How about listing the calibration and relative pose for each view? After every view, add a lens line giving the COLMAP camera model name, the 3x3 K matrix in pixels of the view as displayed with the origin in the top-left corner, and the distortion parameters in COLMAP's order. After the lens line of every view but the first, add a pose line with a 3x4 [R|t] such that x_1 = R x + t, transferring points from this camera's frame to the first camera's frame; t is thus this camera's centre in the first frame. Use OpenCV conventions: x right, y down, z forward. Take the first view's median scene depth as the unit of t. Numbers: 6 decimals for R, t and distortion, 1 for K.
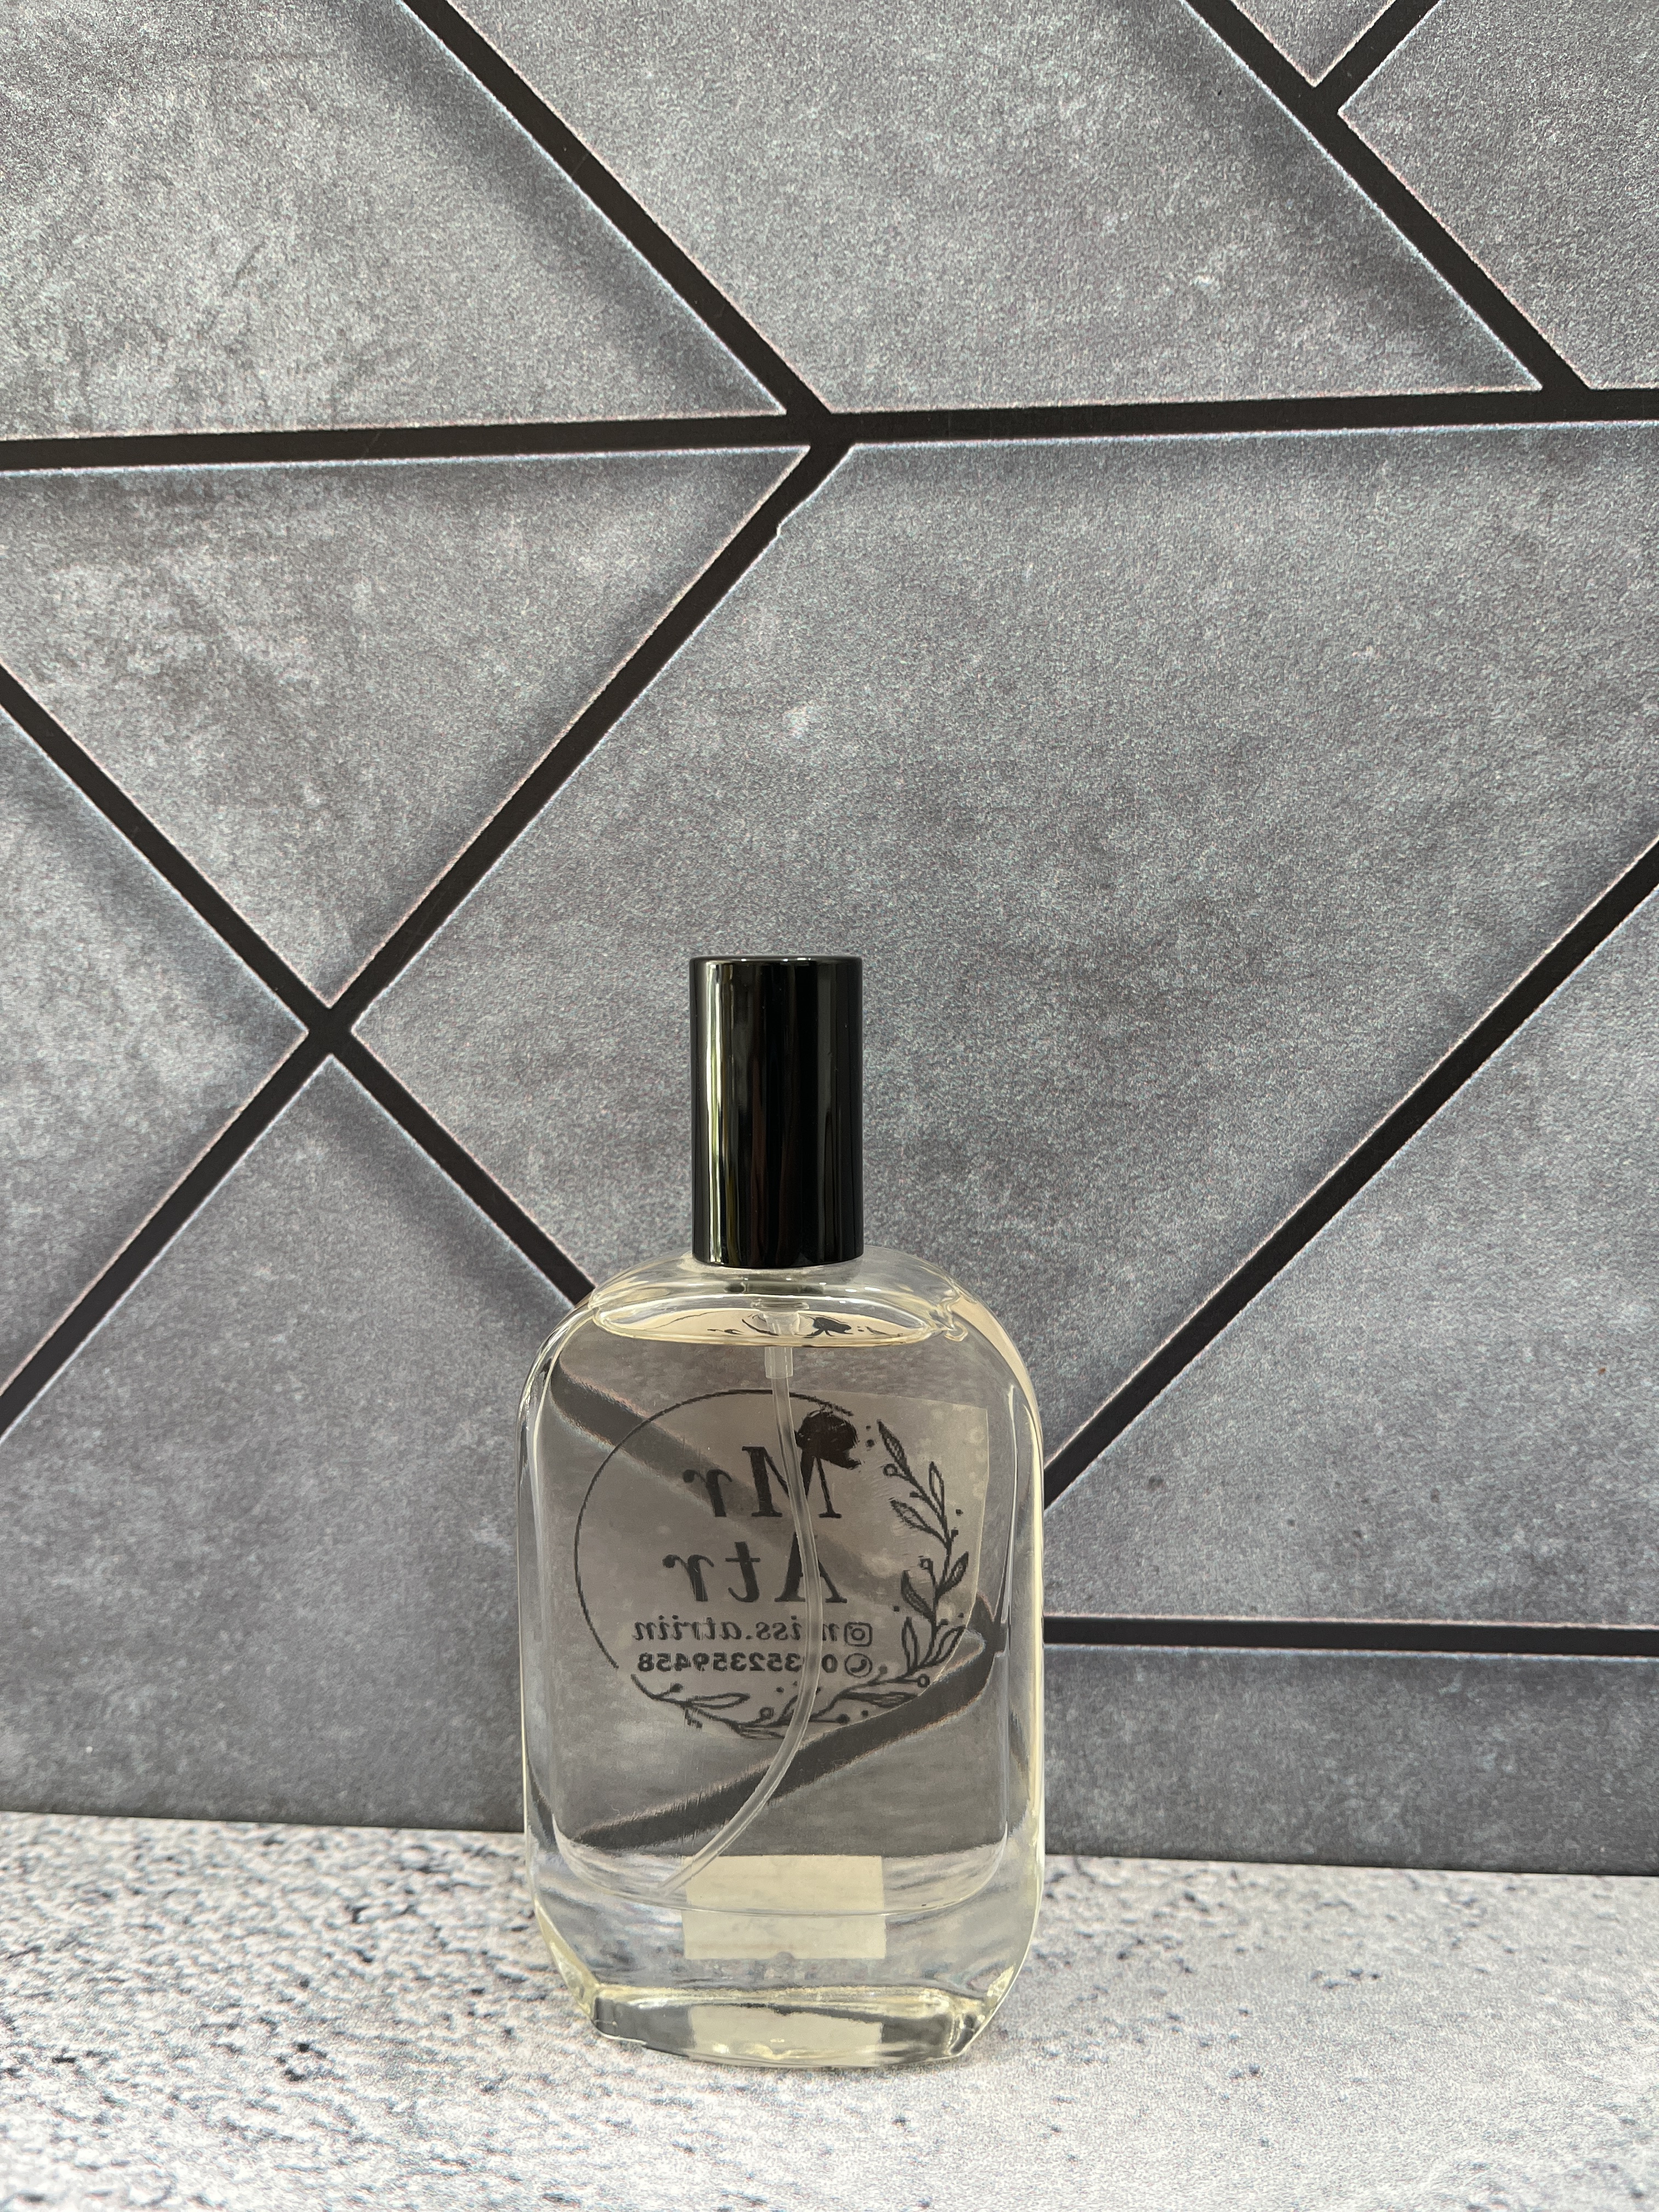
lens RADIAL K [[1717.5, 0, 822.7], [0, 1717.5, 1098.2], [0, 0, 1]] dist [0.051869, -0.115110]
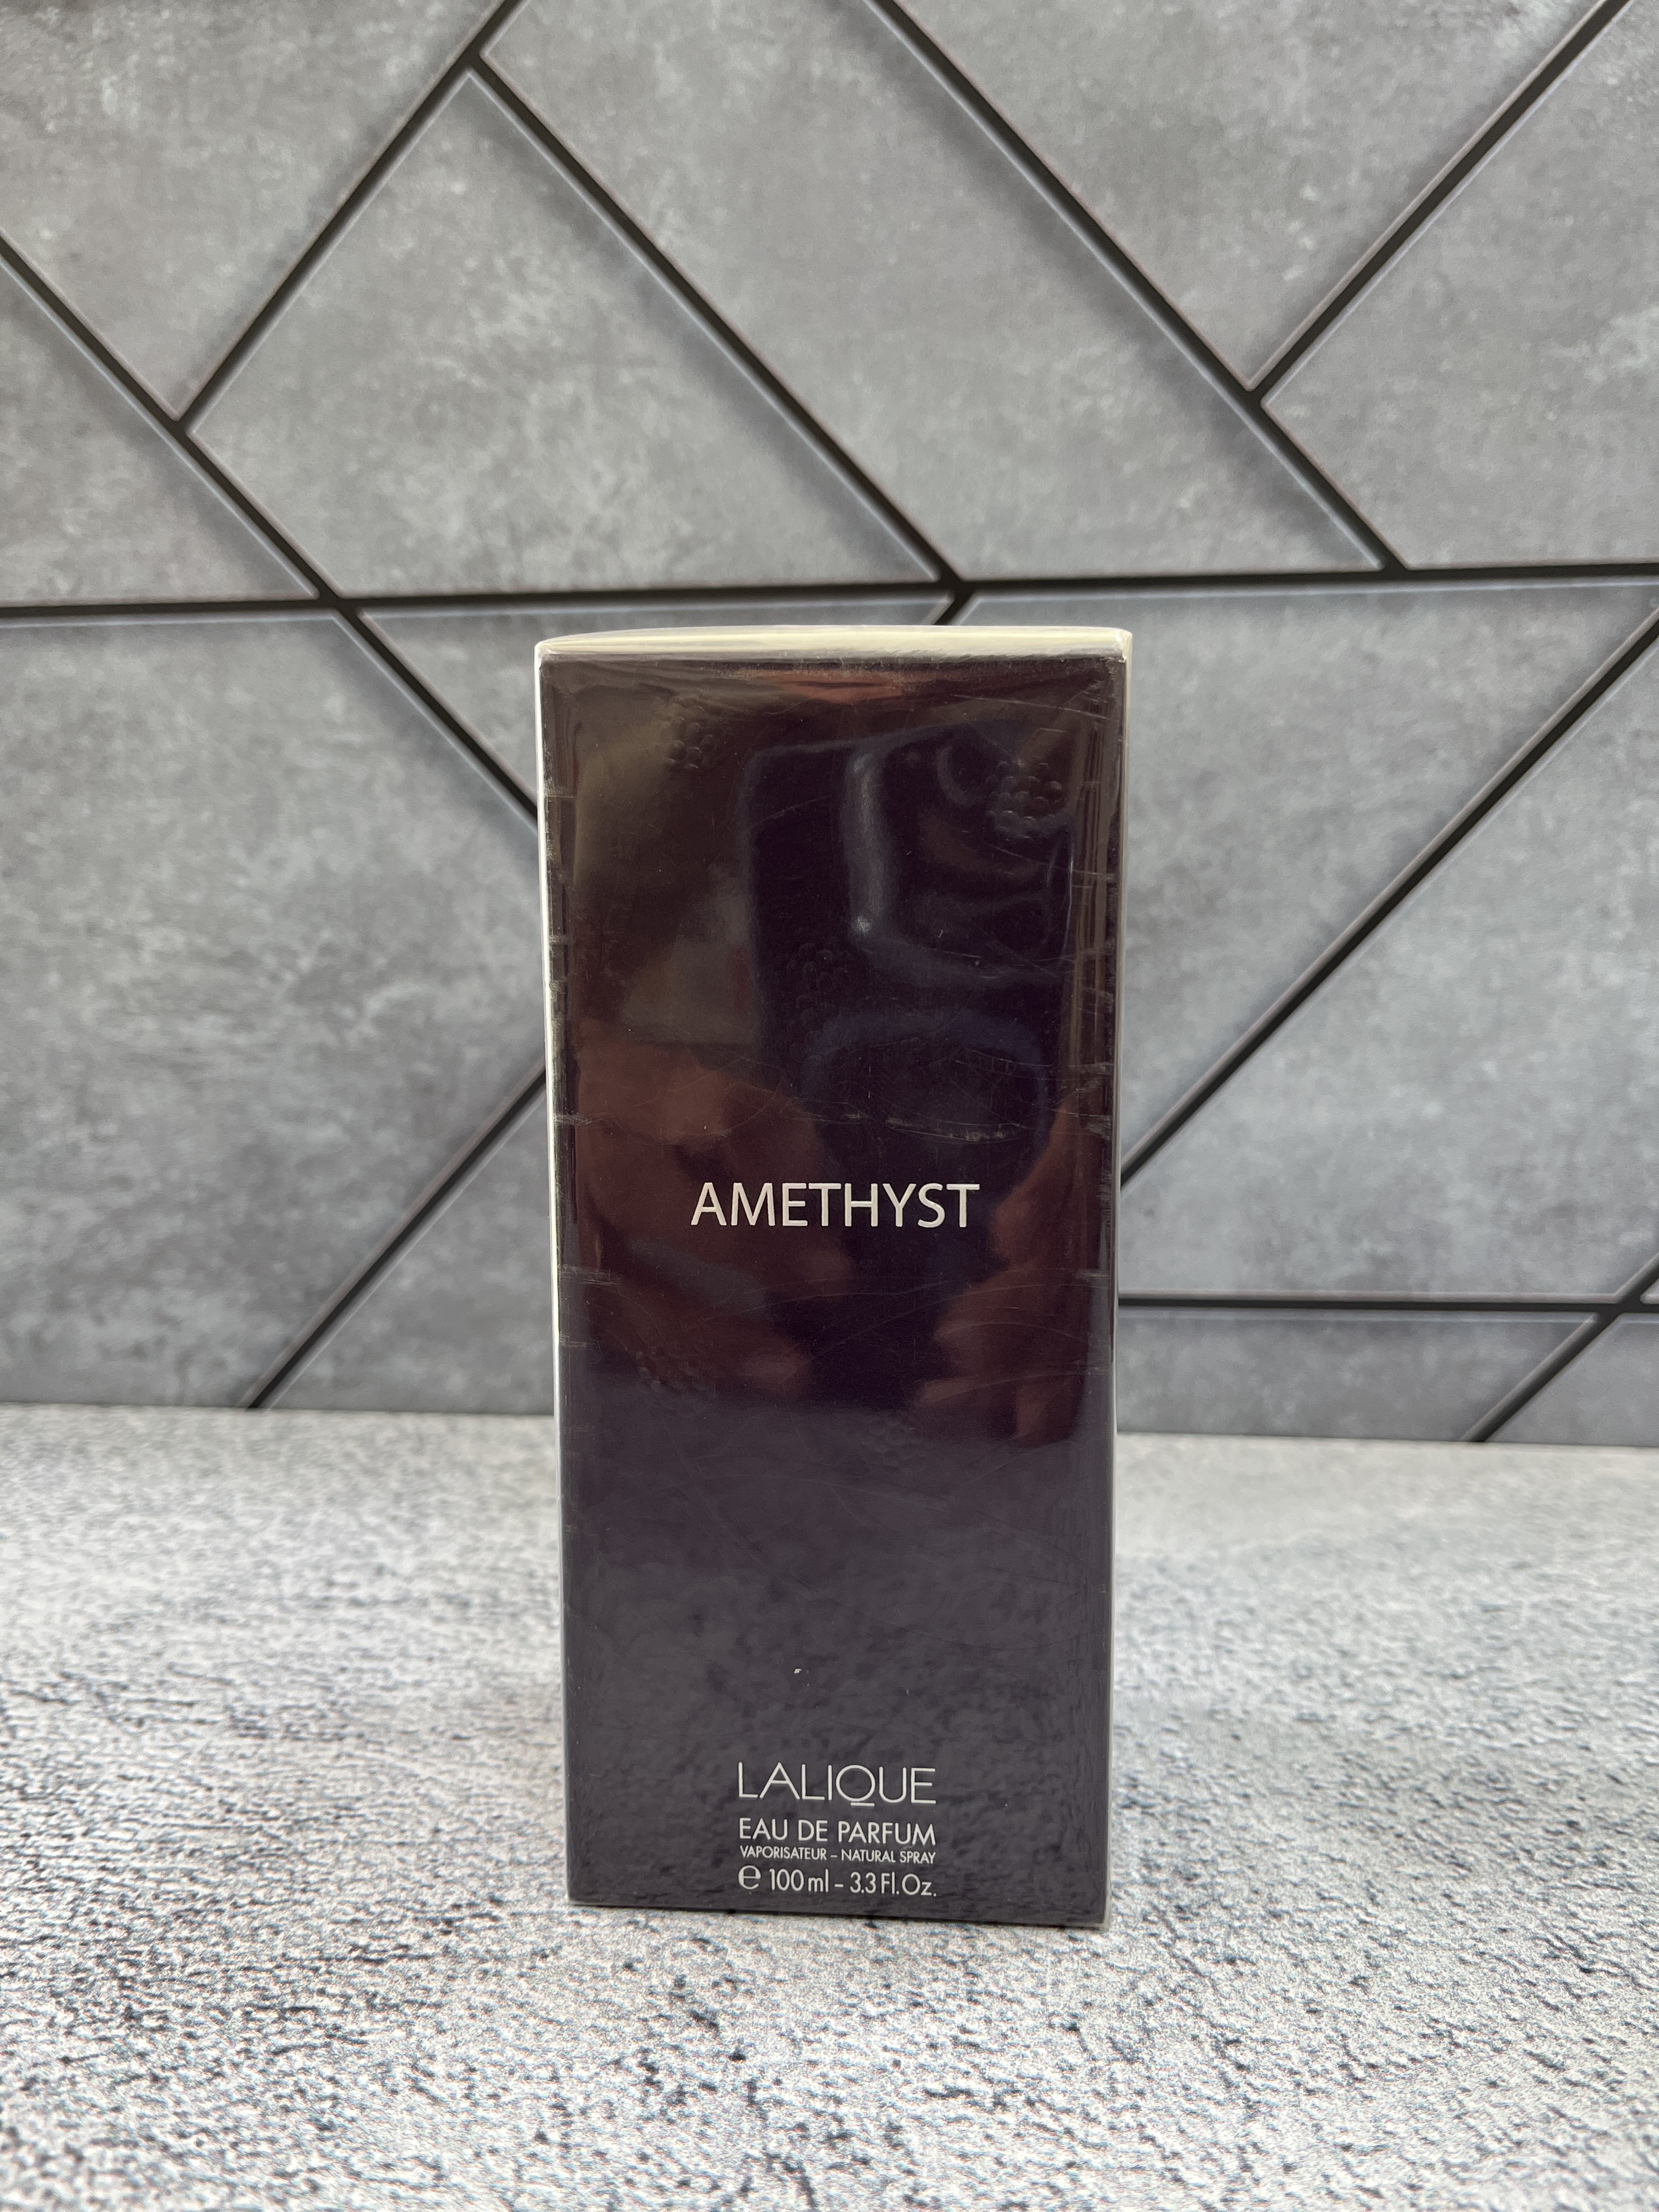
lens RADIAL K [[1717.5, 0, 833.7], [0, 1717.5, 1106.5], [0, 0, 1]] dist [0.051869, -0.115110]
pose [[0.999911, 0.000588, -0.013339, -0.098067], [-0.000103, 0.999341, 0.036311, 0.059820], [0.013352, -0.036307, 0.999252, -0.703303]]
